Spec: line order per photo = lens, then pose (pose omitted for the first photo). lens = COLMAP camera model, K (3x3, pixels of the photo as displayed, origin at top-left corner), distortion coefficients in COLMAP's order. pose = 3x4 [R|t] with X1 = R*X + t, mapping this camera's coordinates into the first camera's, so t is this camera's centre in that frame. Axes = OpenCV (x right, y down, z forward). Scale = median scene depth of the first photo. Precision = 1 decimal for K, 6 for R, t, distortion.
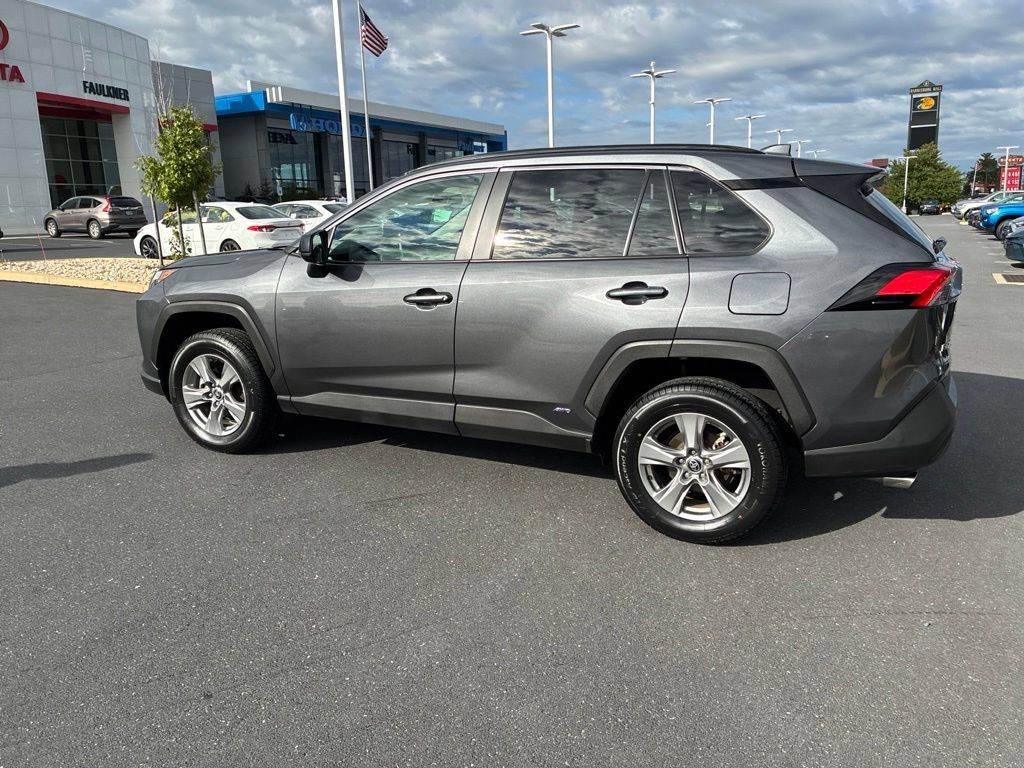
lens RADIAL K [[780.1, 0, 516.0], [0, 780.1, 358.1], [0, 0, 1]] dist [0.058652, -0.086261]
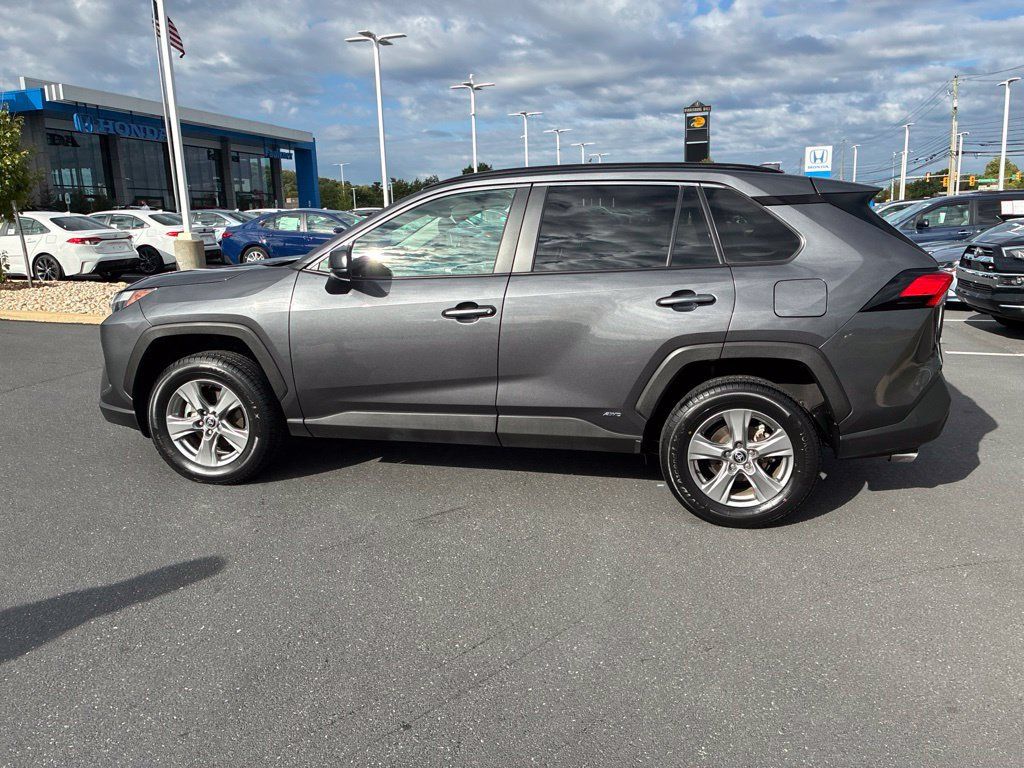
lens RADIAL K [[780.1, 0, 516.0], [0, 780.1, 358.1], [0, 0, 1]] dist [0.058652, -0.086261]
pose [[0.969789, -0.045616, 0.239641, -0.031590], [0.048164, 0.998828, -0.004784, -0.000990], [-0.239142, 0.016182, 0.970850, 0.001033]]
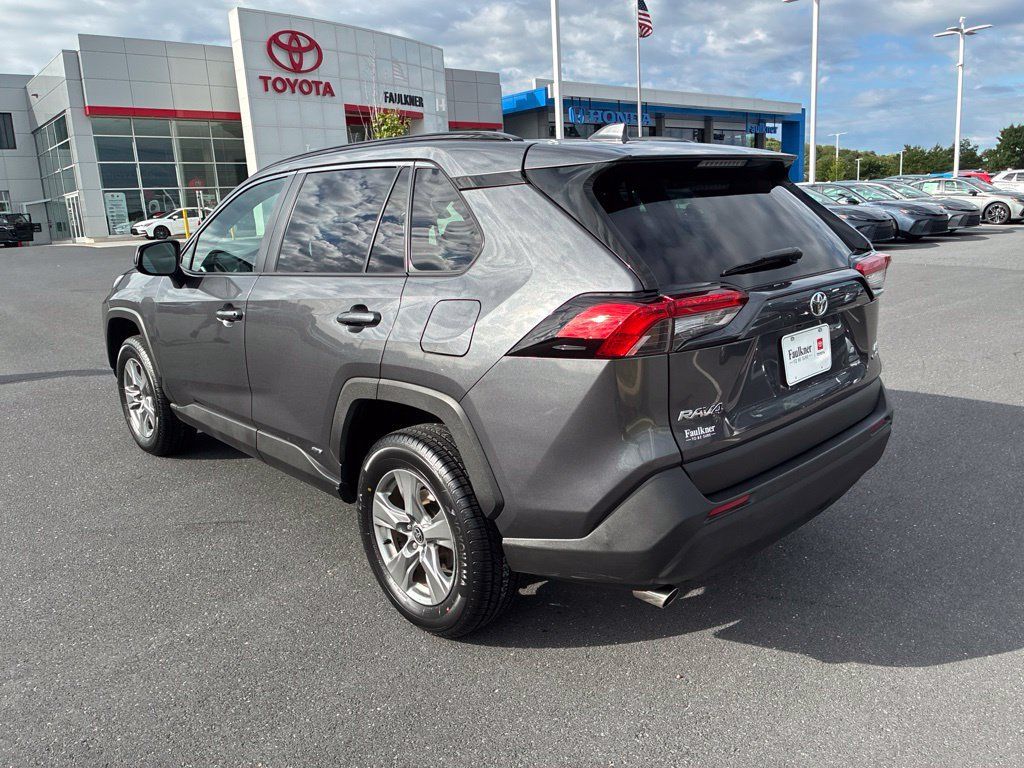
lens RADIAL K [[780.1, 0, 516.0], [0, 780.1, 358.1], [0, 0, 1]] dist [0.058652, -0.086261]
pose [[0.927879, 0.048503, -0.369713, 0.058079], [-0.043118, 0.998809, 0.022821, -0.006361], [0.370380, -0.005233, 0.928866, 0.027890]]
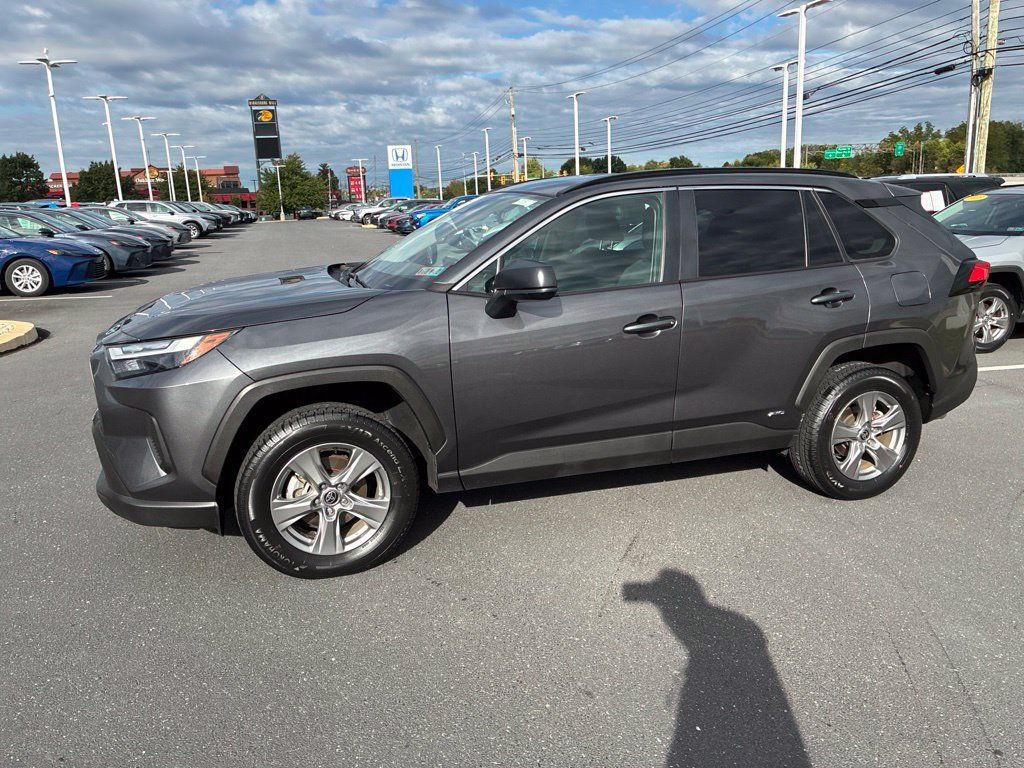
lens RADIAL K [[780.1, 0, 516.0], [0, 780.1, 358.1], [0, 0, 1]] dist [0.058652, -0.086261]
pose [[0.716286, -0.142181, 0.683168, -0.092649], [0.146763, 0.987819, 0.051708, -0.011637], [-0.682198, 0.063227, 0.728428, 0.045452]]
